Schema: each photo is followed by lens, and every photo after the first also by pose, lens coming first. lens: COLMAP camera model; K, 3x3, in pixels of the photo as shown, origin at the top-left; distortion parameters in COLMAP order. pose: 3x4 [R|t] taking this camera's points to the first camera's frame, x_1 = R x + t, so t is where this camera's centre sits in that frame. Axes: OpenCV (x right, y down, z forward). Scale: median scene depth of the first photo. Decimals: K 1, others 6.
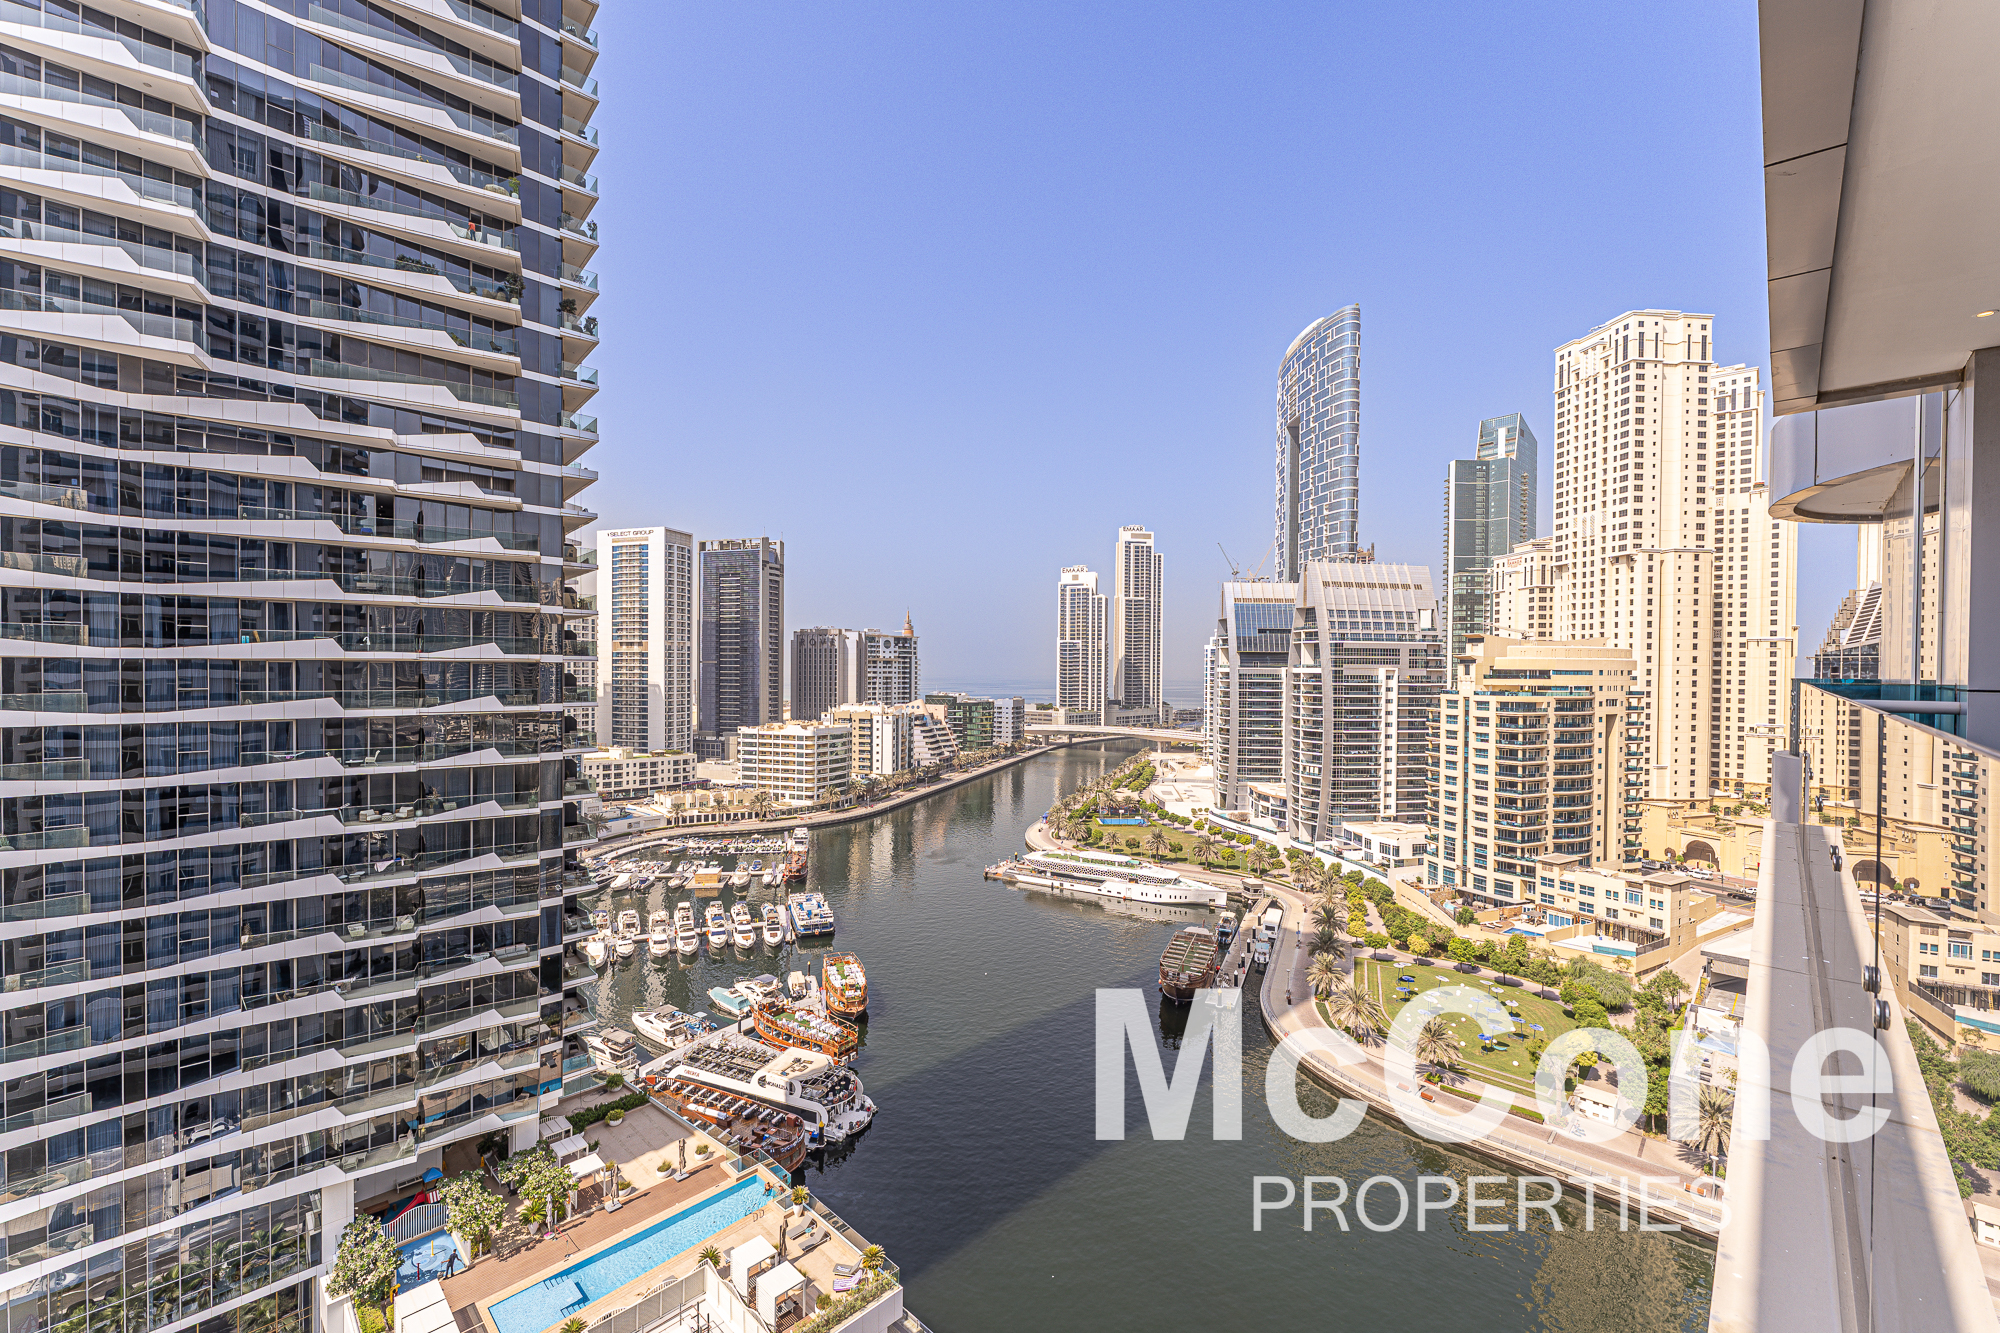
lens RADIAL K [[815.3, 0, 997.0], [0, 815.3, 676.4], [0, 0, 1]] dist [-0.003557, 0.000020]
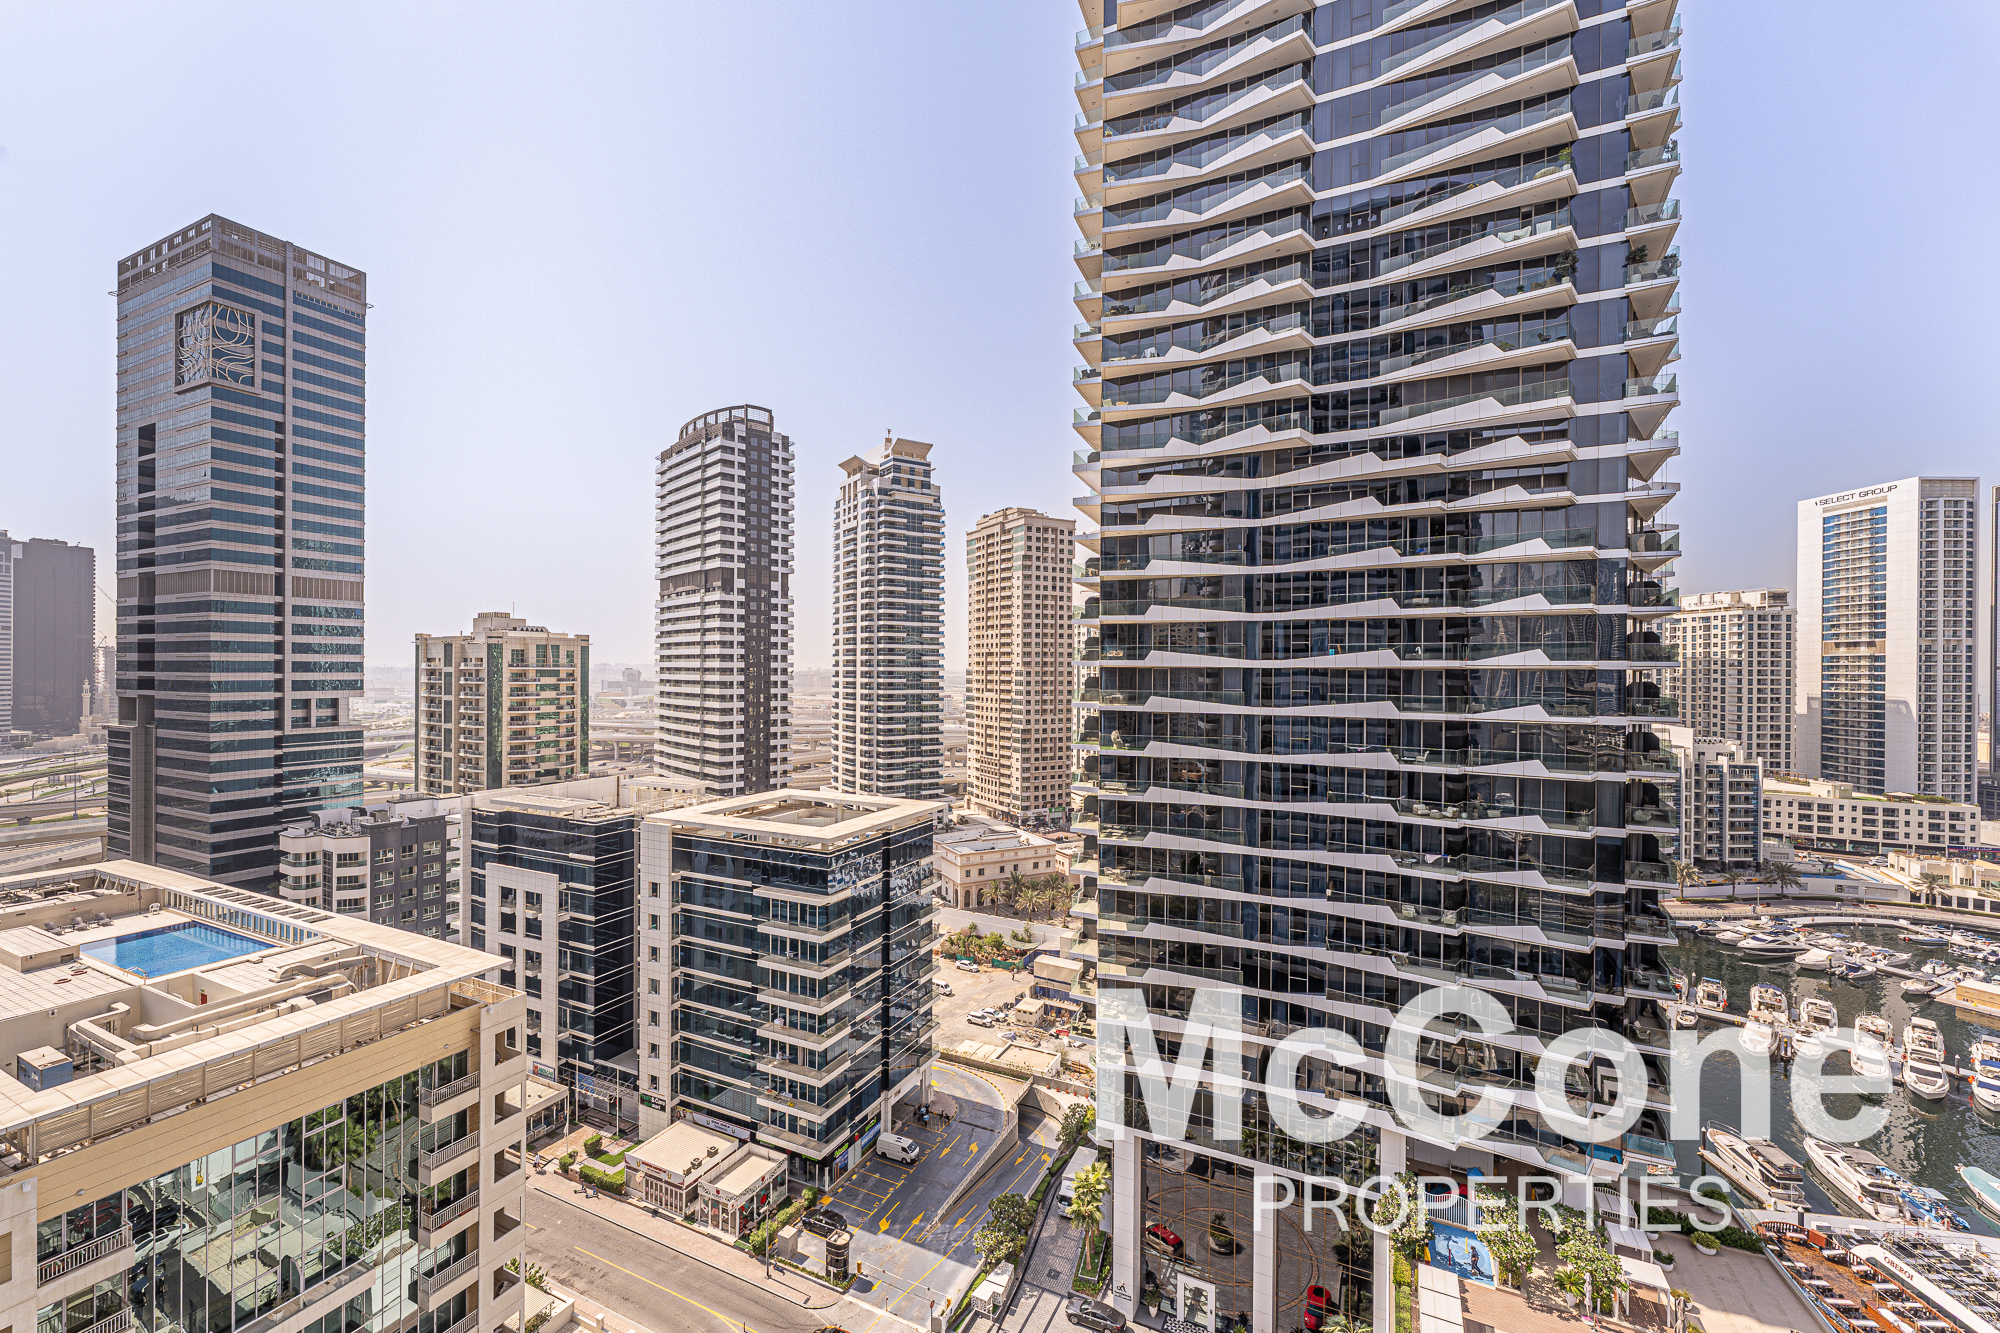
lens RADIAL K [[815.3, 0, 983.5], [0, 815.3, 668.3], [0, 0, 1]] dist [-0.003557, 0.000020]
pose [[0.295093, -0.005450, -0.955453, 0.095003], [-0.013568, 0.999859, -0.009894, -0.000614], [0.955372, 0.015884, 0.294977, 0.099252]]
